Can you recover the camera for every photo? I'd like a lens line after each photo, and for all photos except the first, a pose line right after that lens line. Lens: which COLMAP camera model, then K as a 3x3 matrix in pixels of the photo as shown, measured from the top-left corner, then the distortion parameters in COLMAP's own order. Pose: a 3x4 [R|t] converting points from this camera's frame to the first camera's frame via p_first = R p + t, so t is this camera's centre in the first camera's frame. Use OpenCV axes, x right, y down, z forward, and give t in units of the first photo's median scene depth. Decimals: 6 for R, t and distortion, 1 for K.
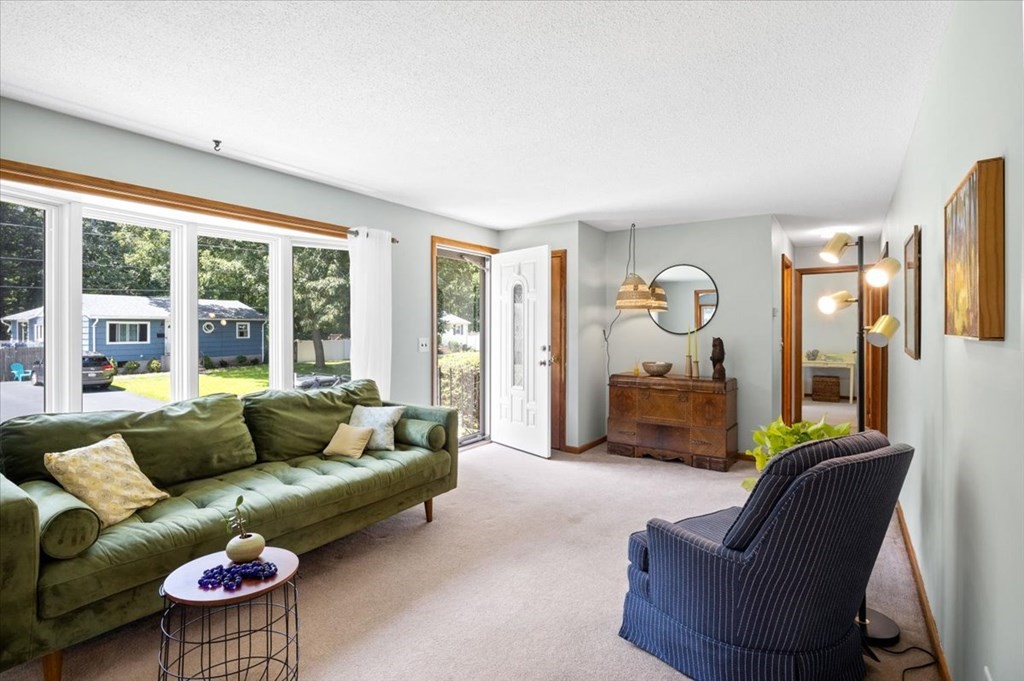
lens RADIAL K [[497.7, 0, 512.7], [0, 497.7, 330.3], [0, 0, 1]] dist [-0.008041, -0.000716]
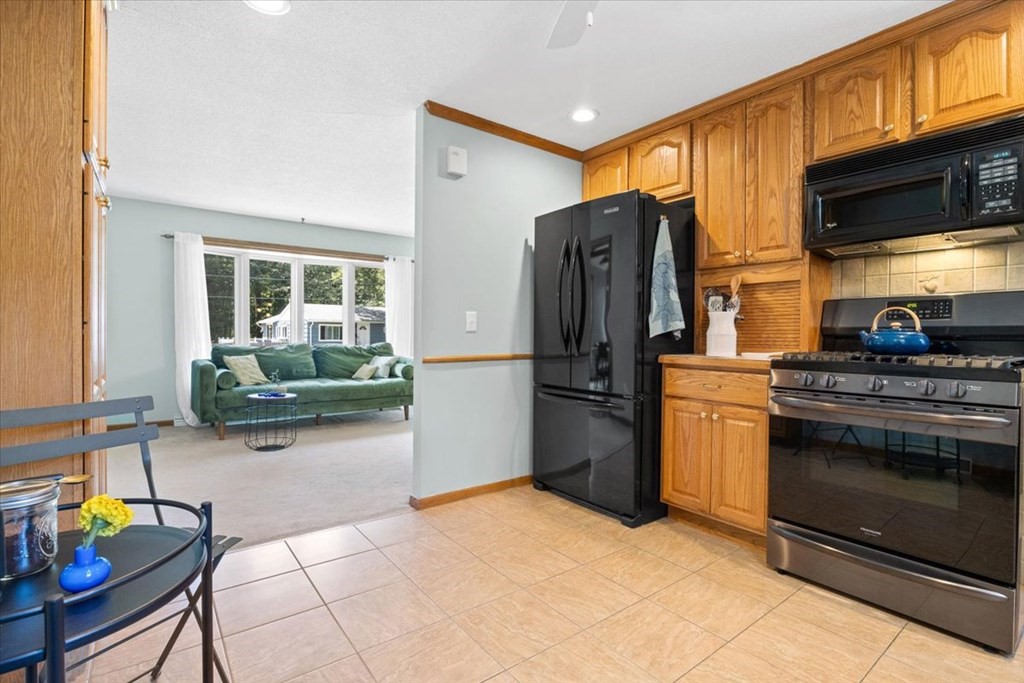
lens RADIAL K [[479.4, 0, 510.2], [0, 479.4, 339.1], [0, 0, 1]] dist [-0.014642, -0.000243]
pose [[0.947607, 0.010620, -0.319263, 0.929946], [-0.008521, 0.999932, 0.007970, 0.098215], [0.319326, -0.004832, 0.947633, -0.647129]]
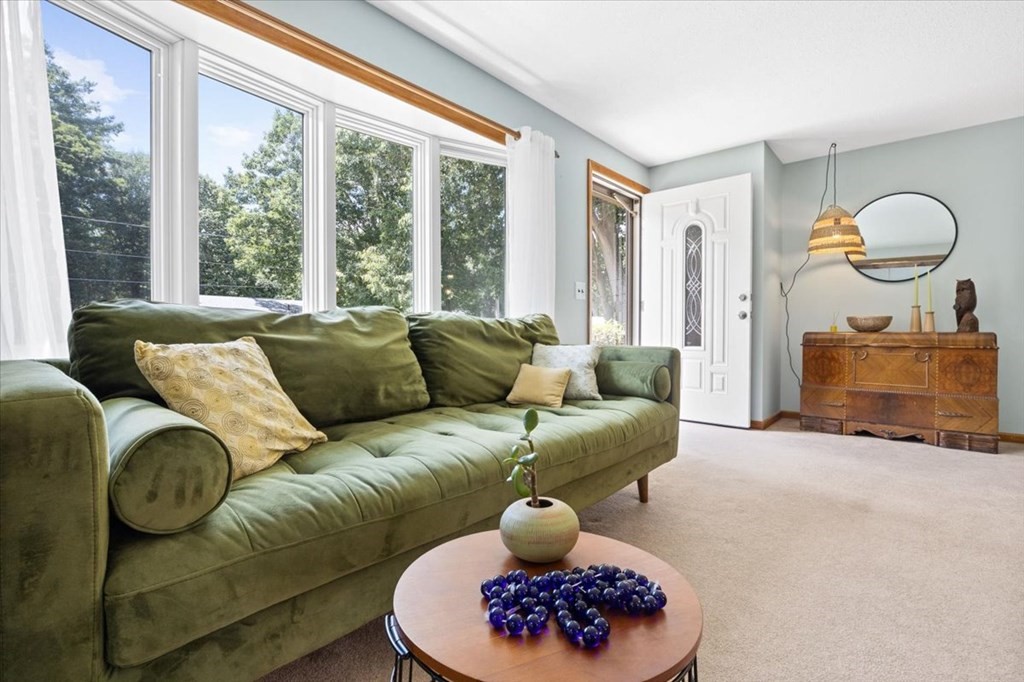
lens RADIAL K [[466.6, 0, 517.2], [0, 466.6, 339.3], [0, 0, 1]] dist [-0.012402, -0.000010]
pose [[0.993130, 0.001915, -0.116997, -0.346256], [-0.000443, 0.999921, 0.012600, 0.180501], [0.117012, -0.012462, 0.993052, 0.400735]]
